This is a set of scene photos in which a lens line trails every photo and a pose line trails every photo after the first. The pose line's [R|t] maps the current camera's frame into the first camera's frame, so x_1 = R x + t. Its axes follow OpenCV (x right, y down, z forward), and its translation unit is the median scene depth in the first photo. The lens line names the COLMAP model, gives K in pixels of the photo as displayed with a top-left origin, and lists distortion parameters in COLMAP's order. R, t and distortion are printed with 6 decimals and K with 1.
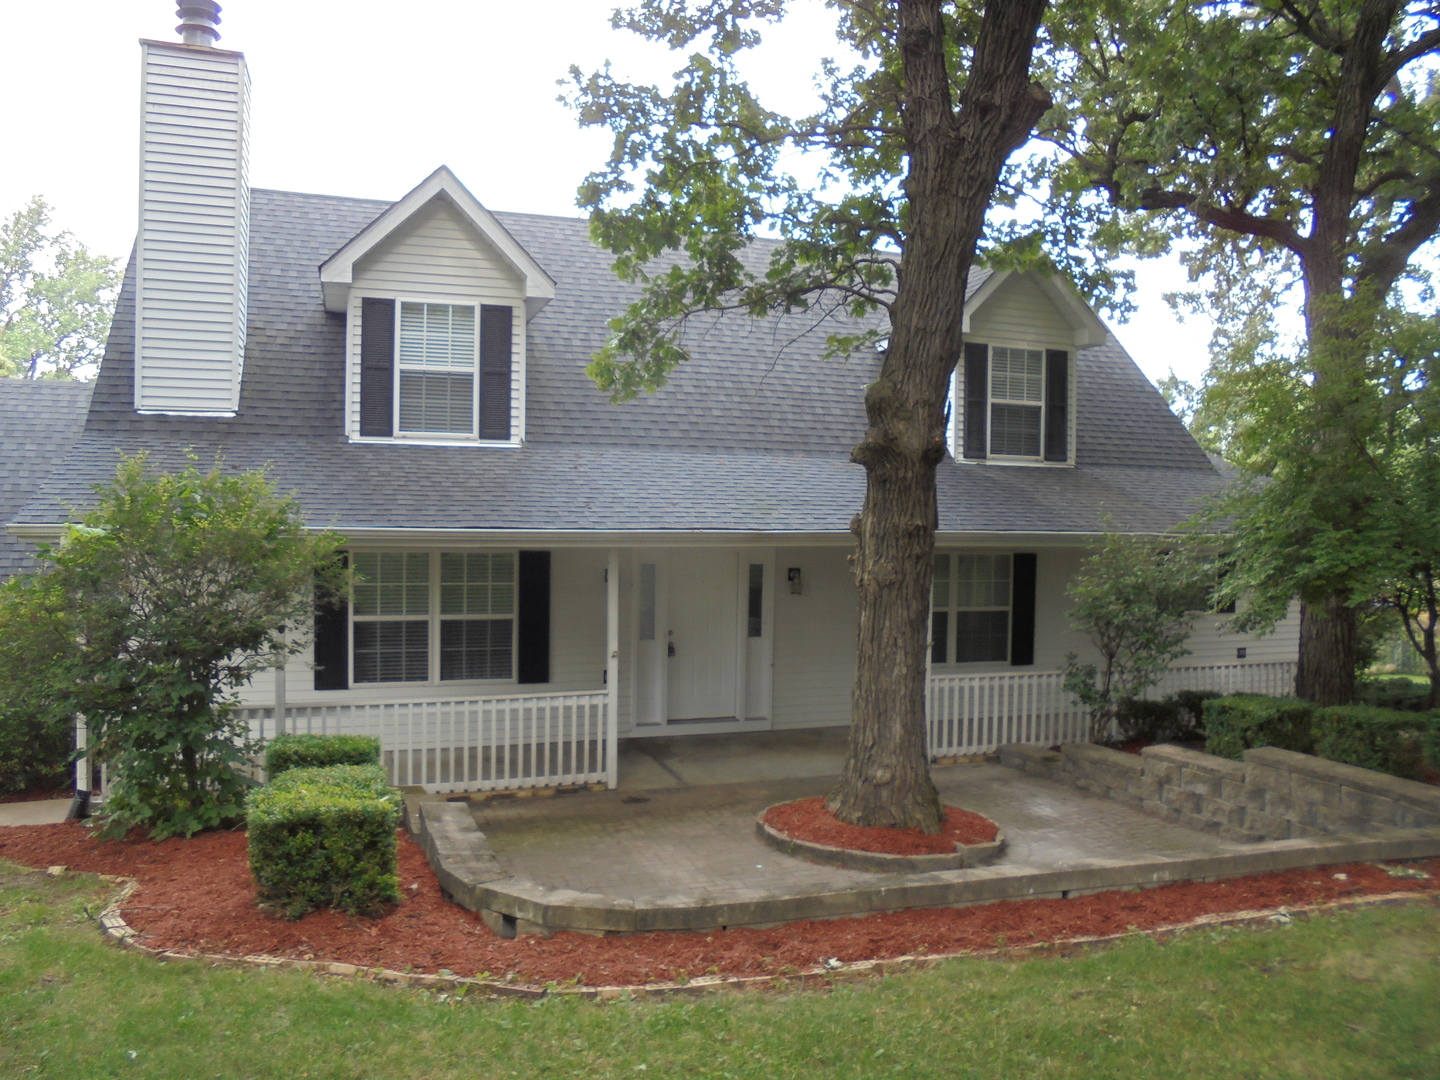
lens RADIAL K [[1156.6, 0, 720.0], [0, 1156.6, 540.0], [0, 0, 1]] dist [-0.138557, 0.119799]
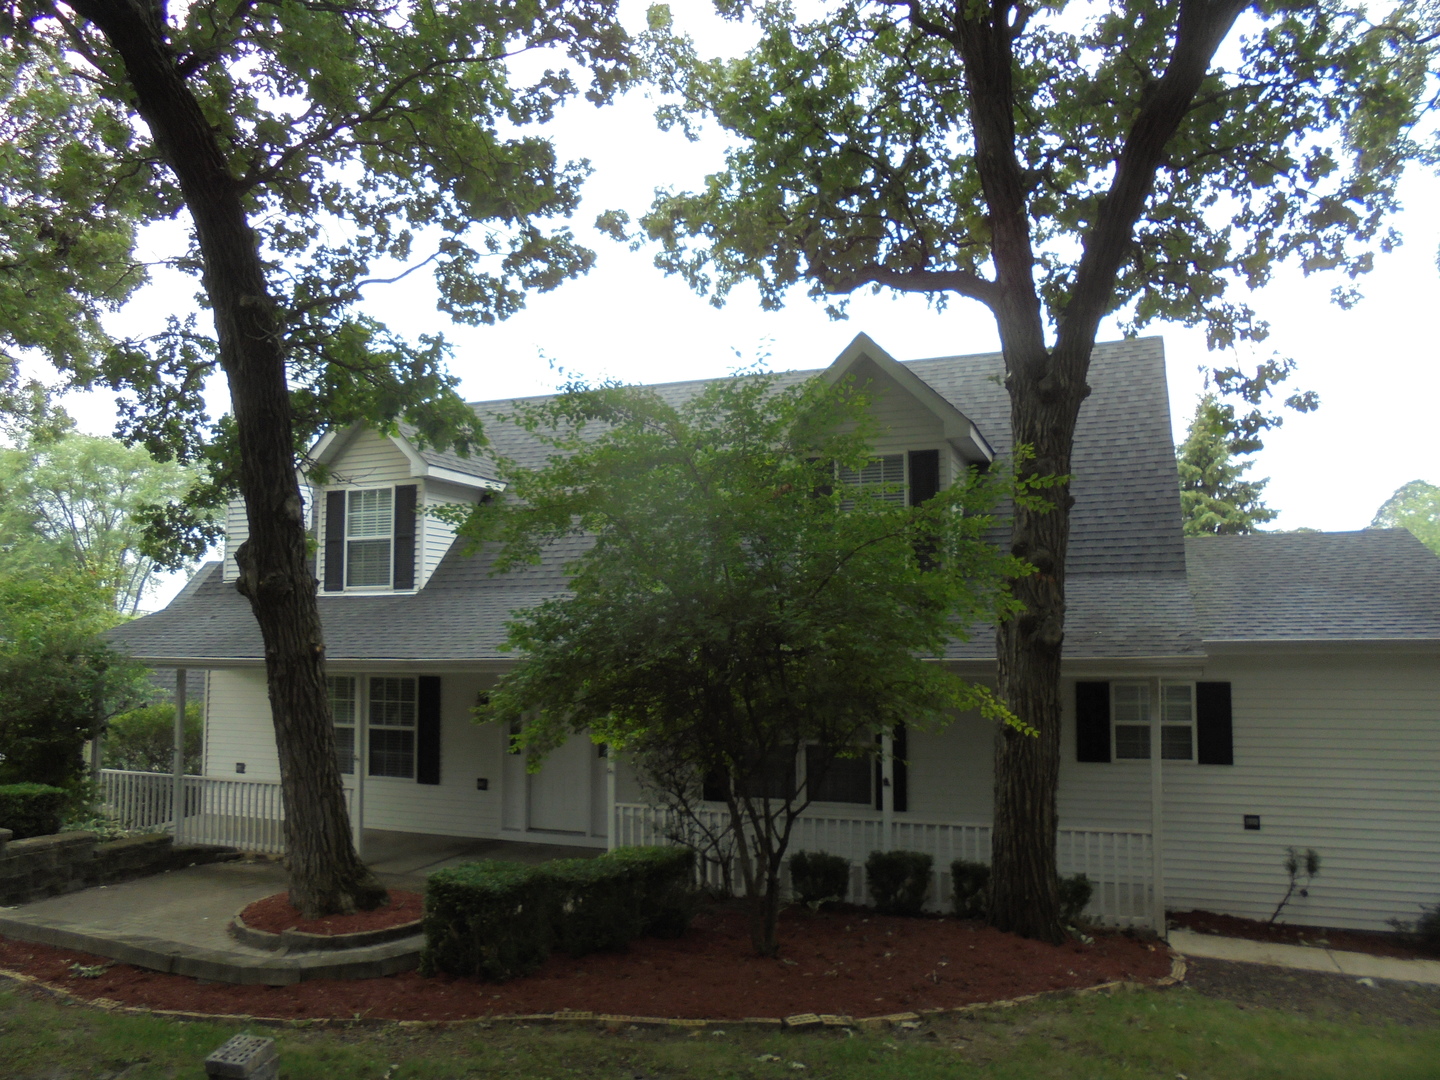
lens RADIAL K [[1097.1, 0, 720.0], [0, 1097.1, 540.0], [0, 0, 1]] dist [-0.116381, 0.103485]
pose [[0.742478, -0.082343, -0.664790, 0.884776], [-0.000052, 0.992409, -0.122982, 0.007736], [0.669870, 0.091346, 0.736838, 0.338659]]
